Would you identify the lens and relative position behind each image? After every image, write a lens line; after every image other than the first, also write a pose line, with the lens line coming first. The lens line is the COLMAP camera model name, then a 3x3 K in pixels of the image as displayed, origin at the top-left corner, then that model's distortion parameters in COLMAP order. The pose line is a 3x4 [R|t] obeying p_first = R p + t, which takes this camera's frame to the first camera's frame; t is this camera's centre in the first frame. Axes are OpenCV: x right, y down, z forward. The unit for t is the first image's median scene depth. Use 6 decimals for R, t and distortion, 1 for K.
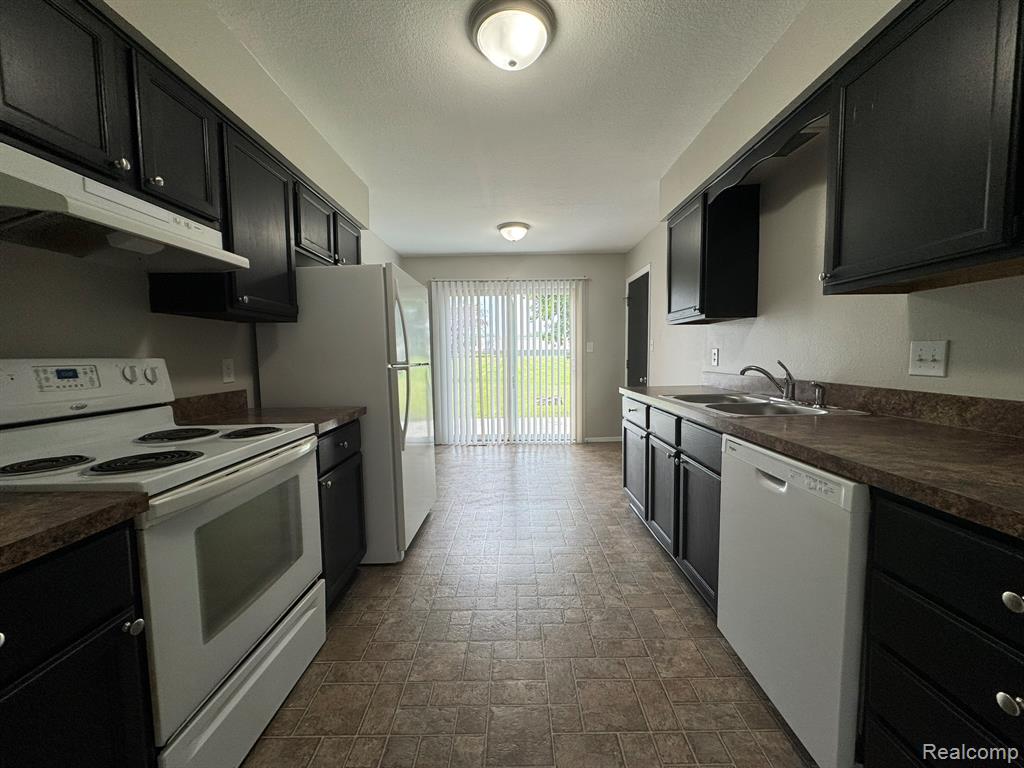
lens RADIAL K [[409.0, 0, 512.0], [0, 409.0, 384.0], [0, 0, 1]] dist [0.008879, -0.000046]
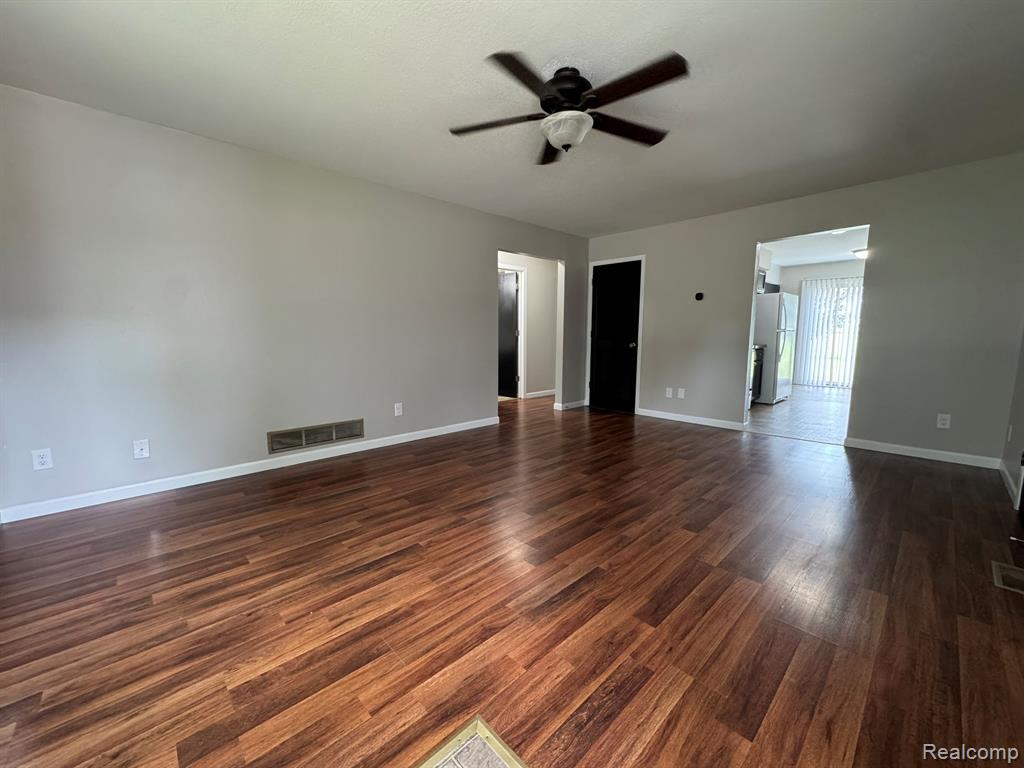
lens RADIAL K [[409.0, 0, 512.0], [0, 409.0, 384.0], [0, 0, 1]] dist [0.008879, -0.000046]
pose [[0.697767, 0.103826, -0.708761, 0.640075], [-0.056810, 0.994344, 0.089733, 0.243305], [0.714069, -0.022348, 0.699719, -3.170179]]
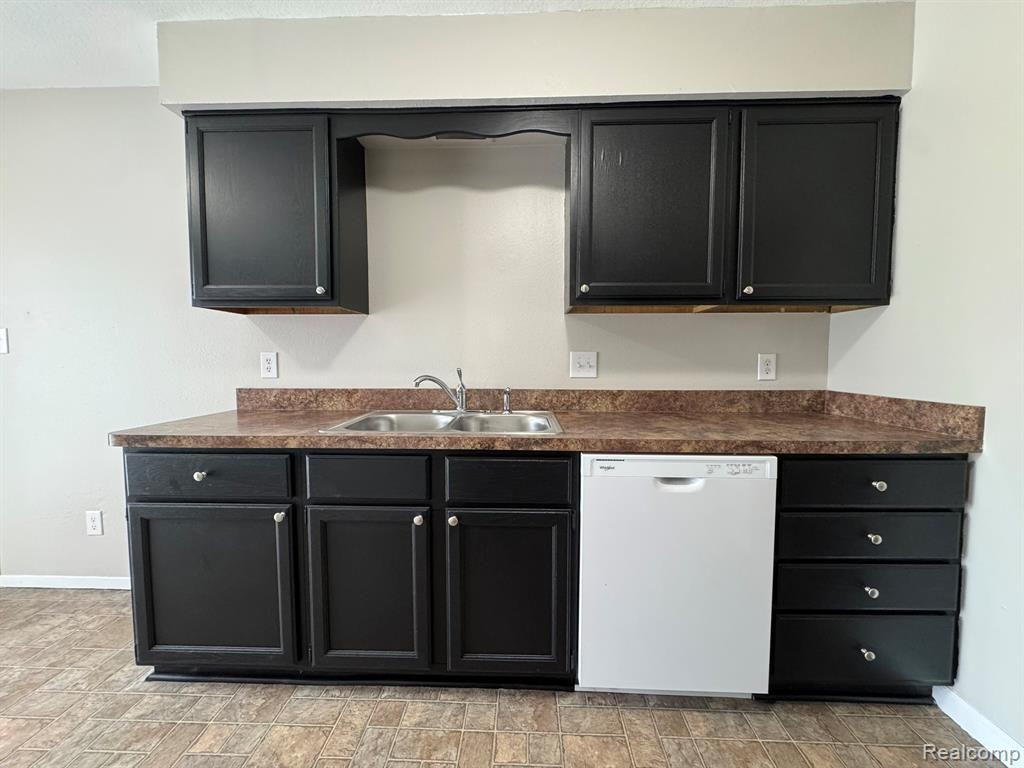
lens RADIAL K [[409.0, 0, 512.0], [0, 409.0, 384.0], [0, 0, 1]] dist [0.008879, -0.000046]
pose [[0.034150, -0.048052, 0.998261, -0.329978], [0.073913, 0.996230, 0.045426, -0.074359], [-0.996680, 0.072233, 0.037573, 1.137744]]
